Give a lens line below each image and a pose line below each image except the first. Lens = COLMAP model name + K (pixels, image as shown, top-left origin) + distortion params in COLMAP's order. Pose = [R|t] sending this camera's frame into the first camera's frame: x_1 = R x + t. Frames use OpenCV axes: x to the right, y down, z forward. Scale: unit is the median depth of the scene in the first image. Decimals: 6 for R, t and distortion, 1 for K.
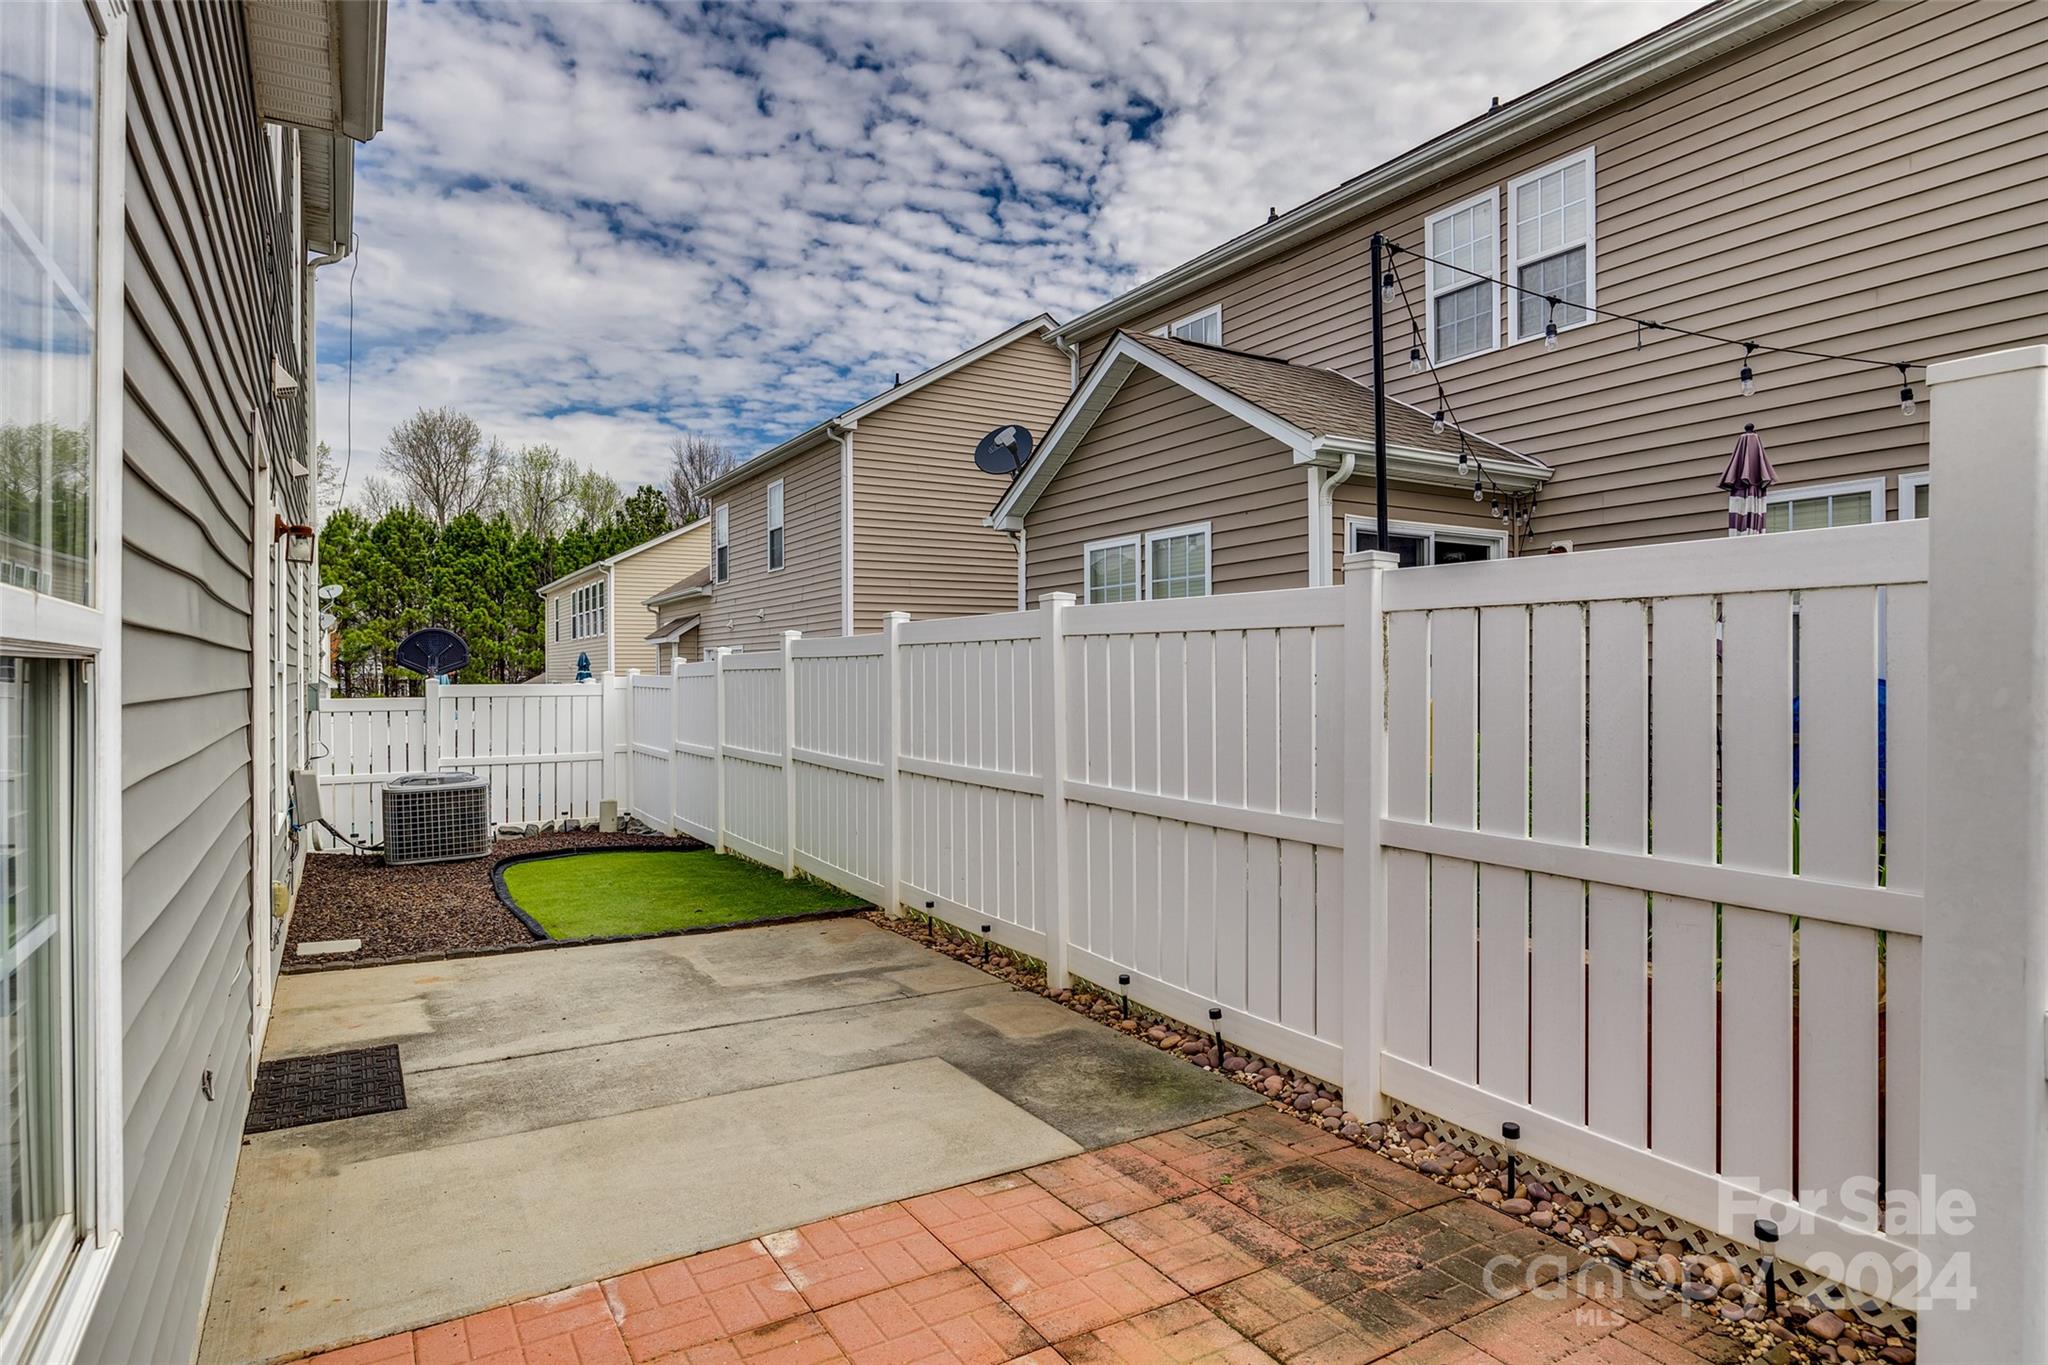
lens RADIAL K [[1126.8, 0, 1016.0], [0, 1126.8, 676.9], [0, 0, 1]] dist [0.000932, 0.000746]
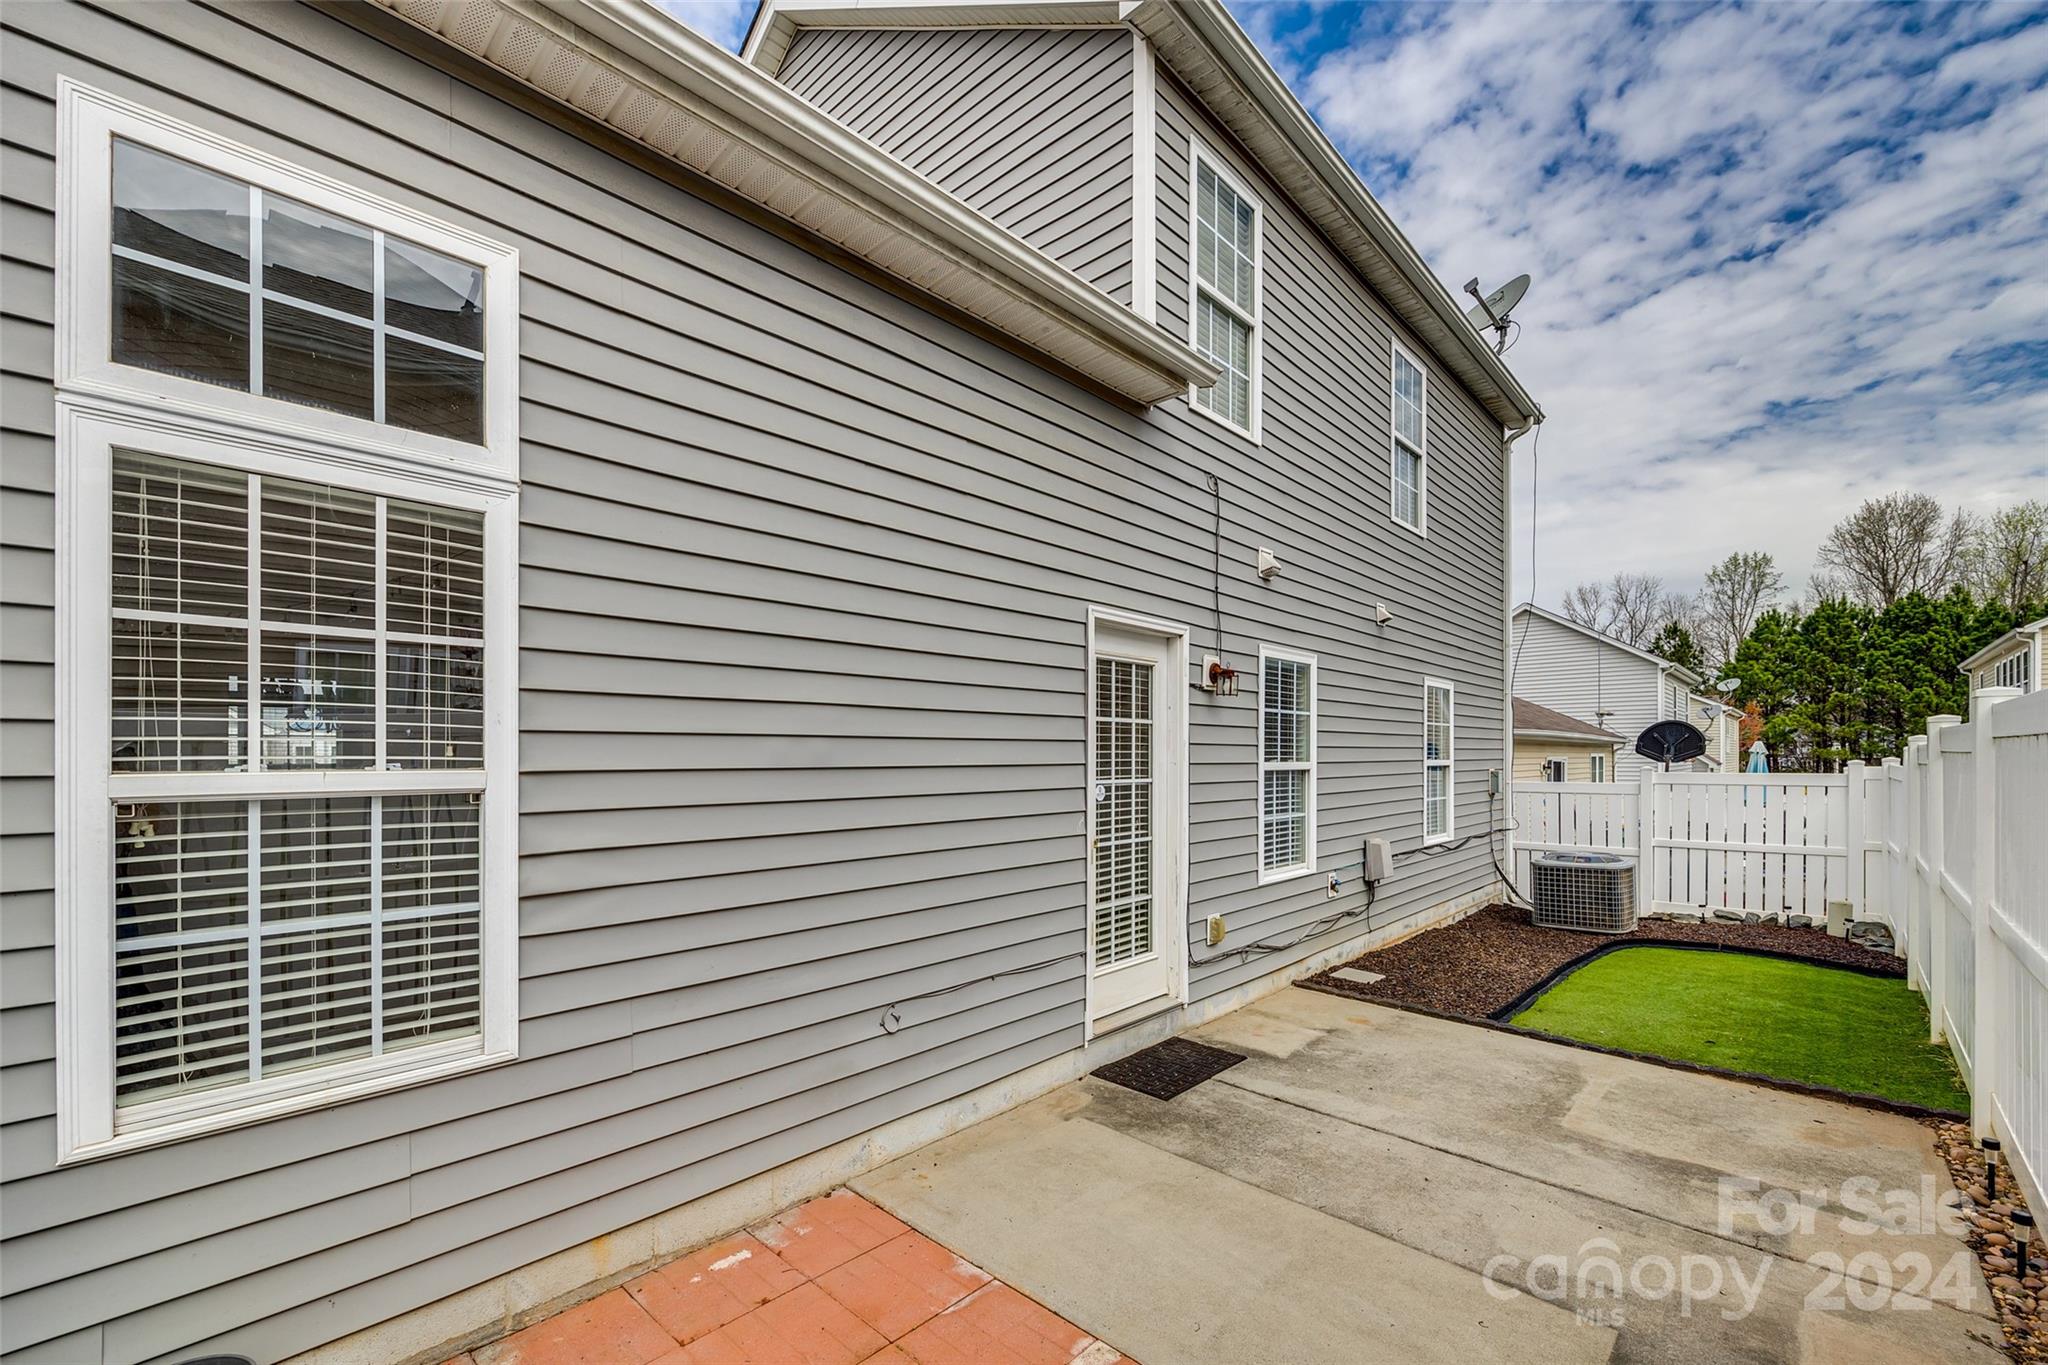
lens RADIAL K [[840.8, 0, 1003.4], [0, 840.8, 762.8], [0, 0, 1]] dist [-0.001291, 0.000725]
pose [[0.271910, 0.008381, -0.962286, 0.107532], [0.000104, 0.999962, 0.008739, -0.009325], [0.962323, -0.002477, 0.271899, 0.154460]]
